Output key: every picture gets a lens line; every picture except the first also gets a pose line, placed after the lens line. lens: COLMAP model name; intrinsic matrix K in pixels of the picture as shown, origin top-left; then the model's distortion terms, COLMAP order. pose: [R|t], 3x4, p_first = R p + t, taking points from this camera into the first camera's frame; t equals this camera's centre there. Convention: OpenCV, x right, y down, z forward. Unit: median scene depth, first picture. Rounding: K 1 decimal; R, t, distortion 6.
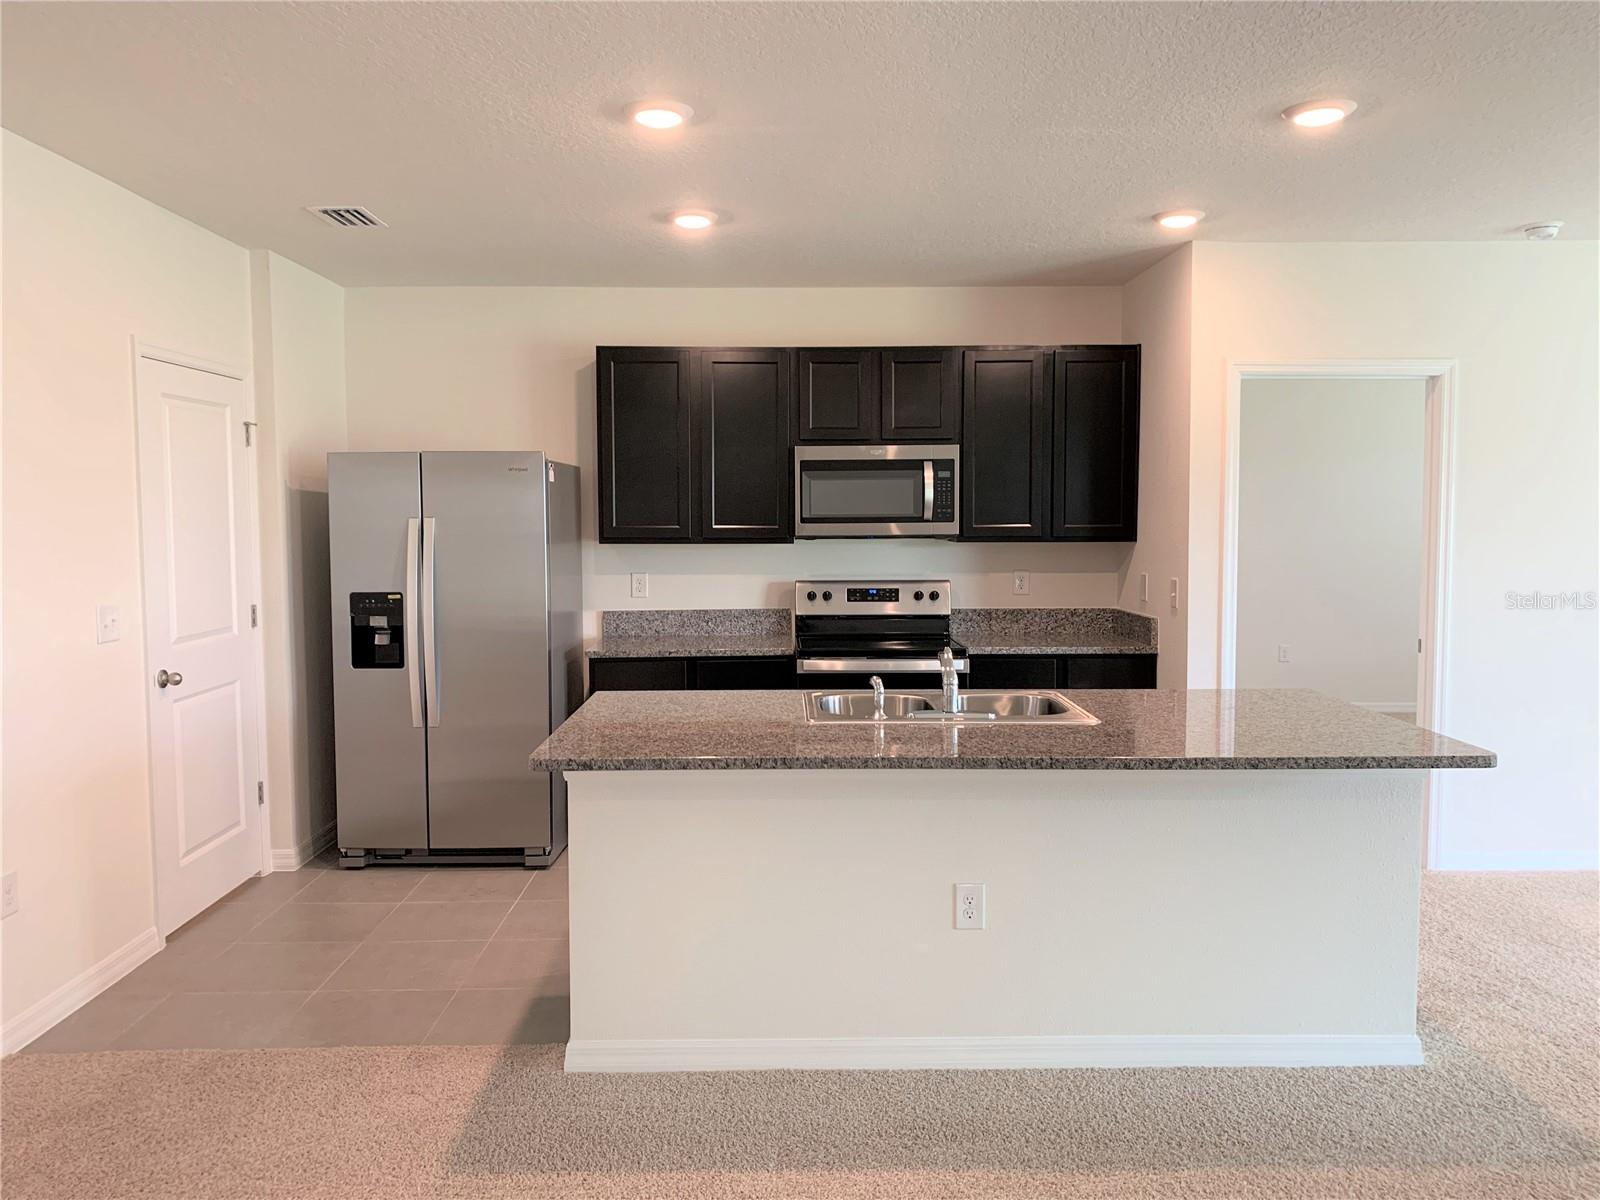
lens RADIAL K [[1227.5, 0, 794.3], [0, 1227.5, 593.6], [0, 0, 1]] dist [0.058704, -0.073639]
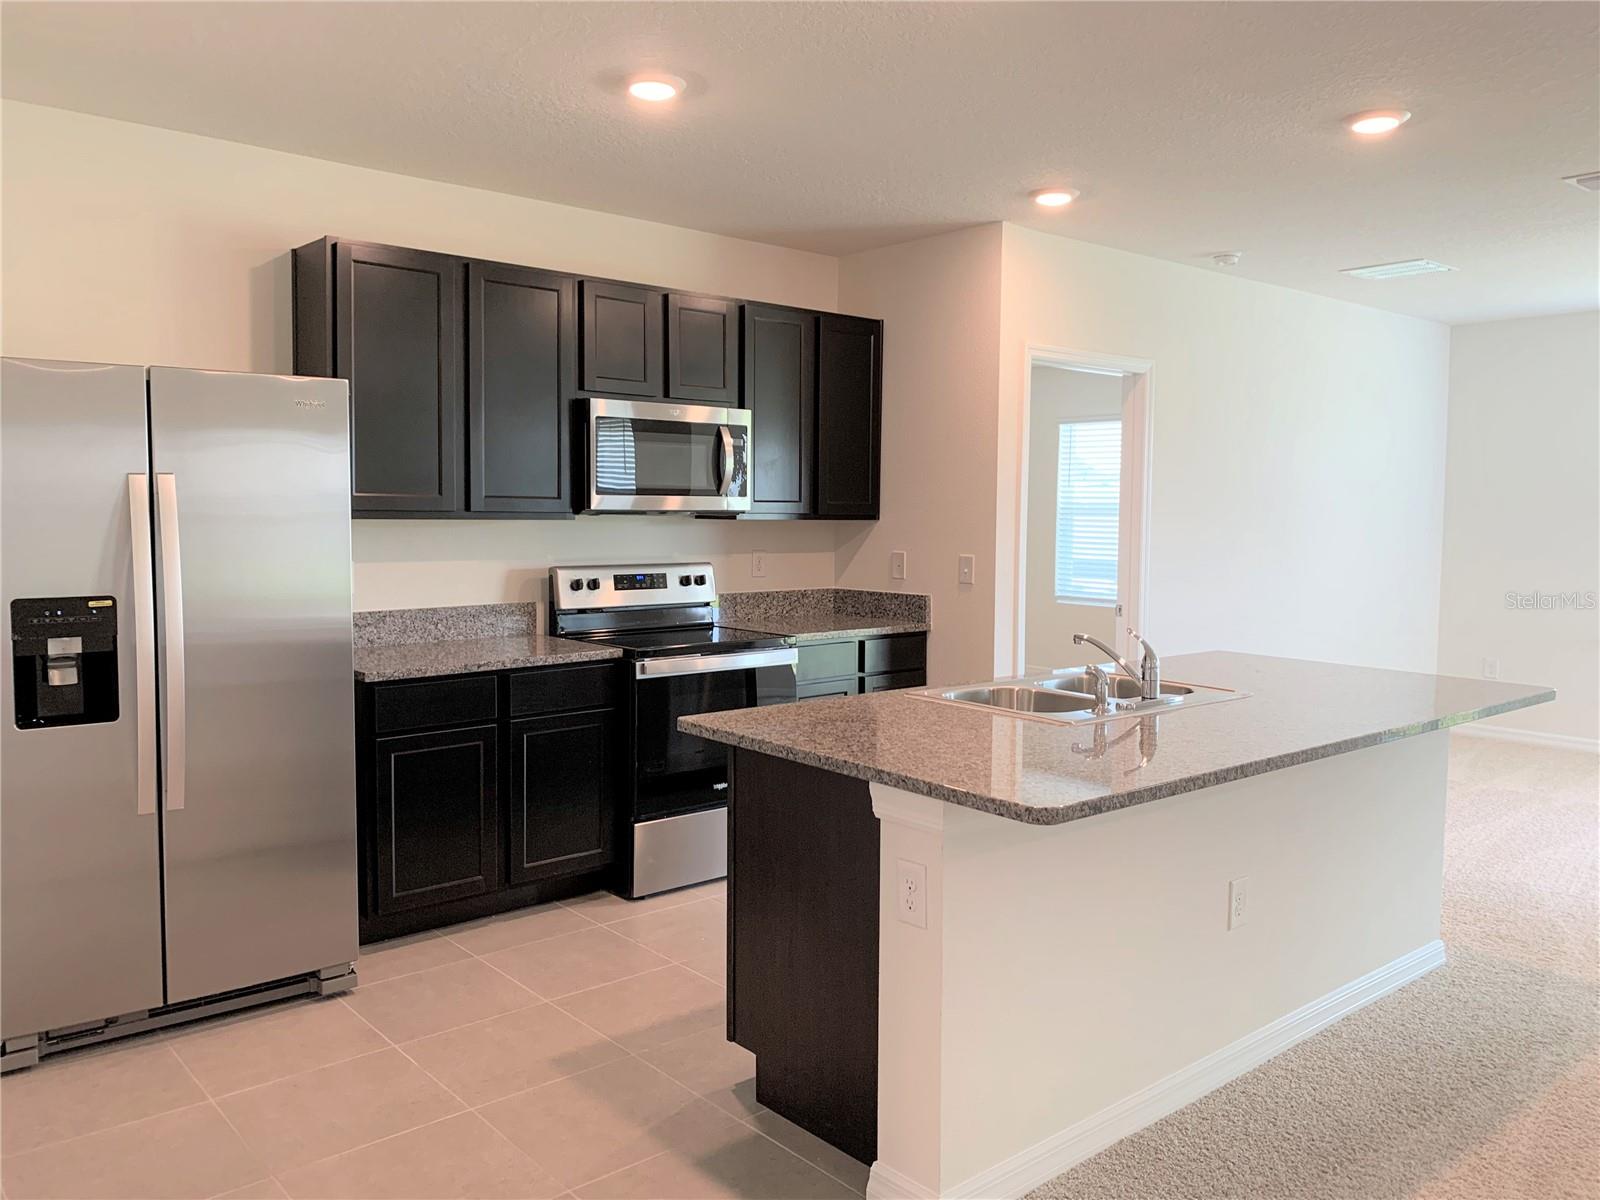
lens RADIAL K [[1227.5, 0, 795.3], [0, 1227.5, 590.6], [0, 0, 1]] dist [0.058704, -0.073639]
pose [[0.769756, -0.033488, 0.637459, -0.412203], [0.029150, 0.999425, 0.017305, -0.004305], [-0.637672, 0.005261, 0.770290, 0.291043]]
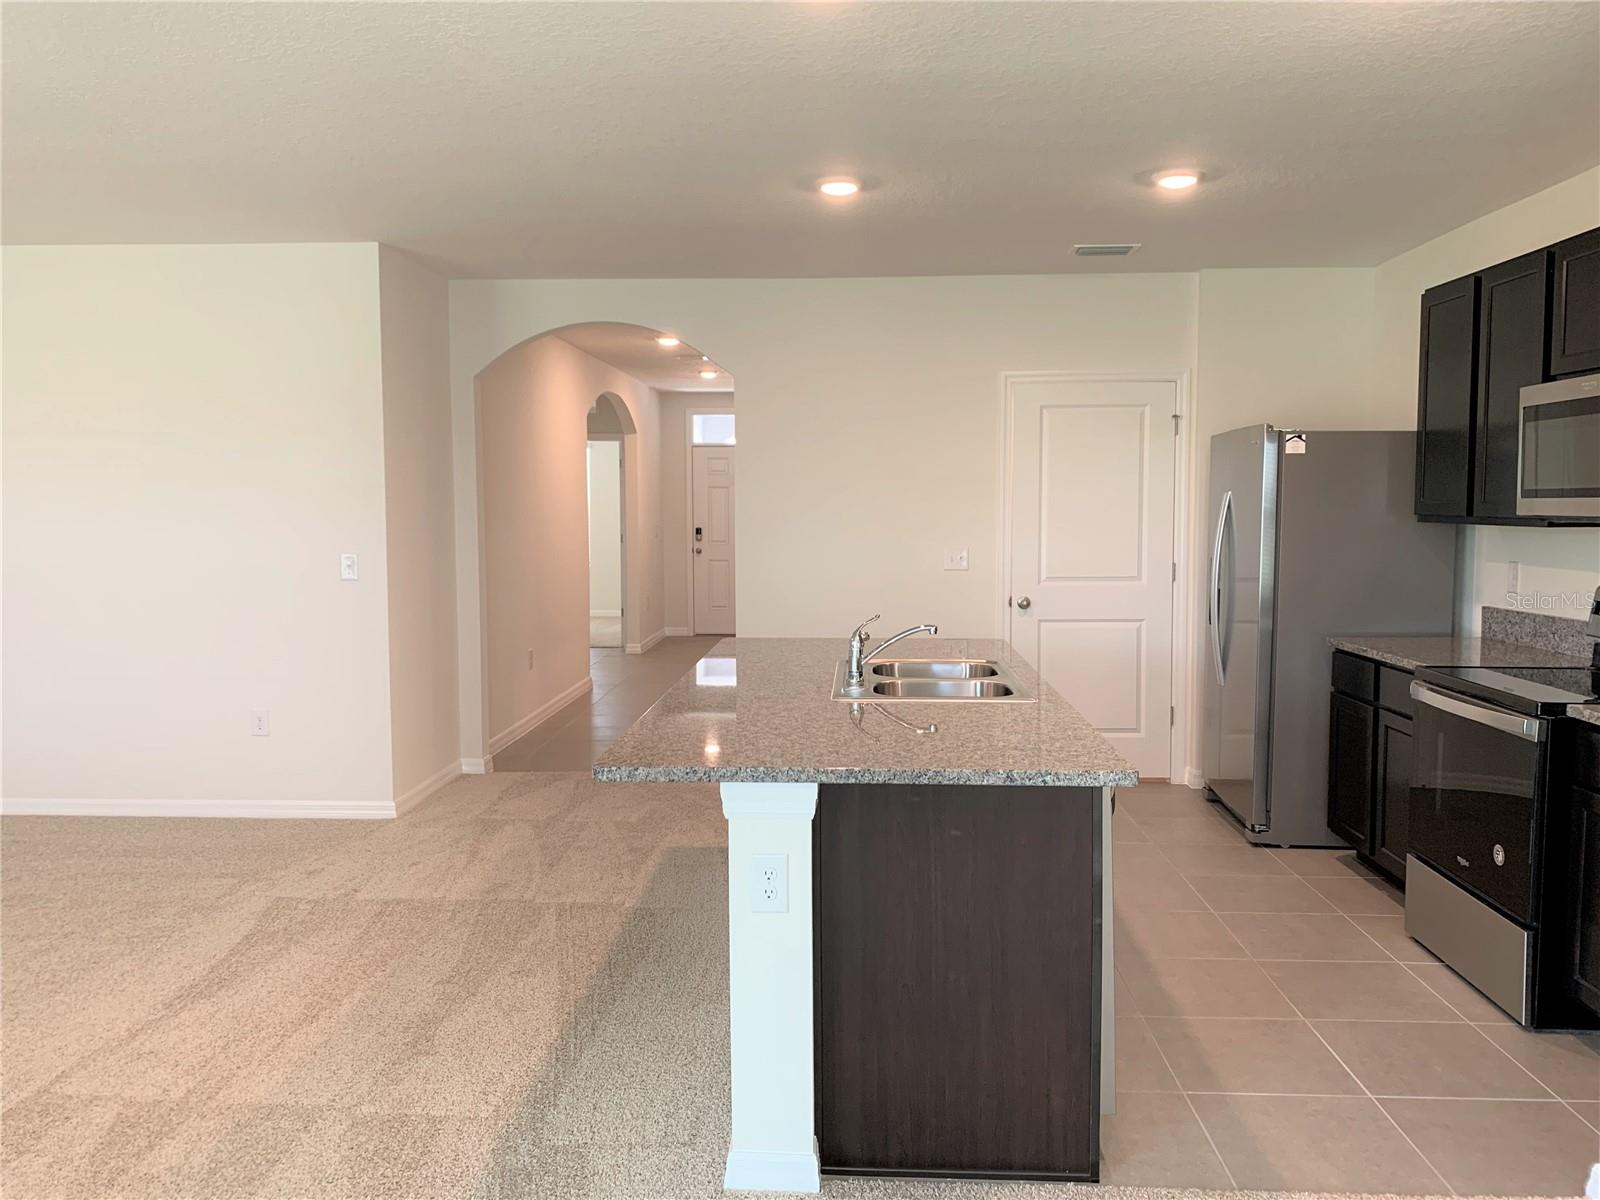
lens RADIAL K [[1227.5, 0, 796.3], [0, 1227.5, 595.9], [0, 0, 1]] dist [0.058704, -0.073639]
pose [[-0.065408, 0.080255, -0.994626, 0.738146], [-0.064323, 0.994348, 0.084463, -0.034754], [0.995783, 0.069502, -0.059876, 0.633224]]
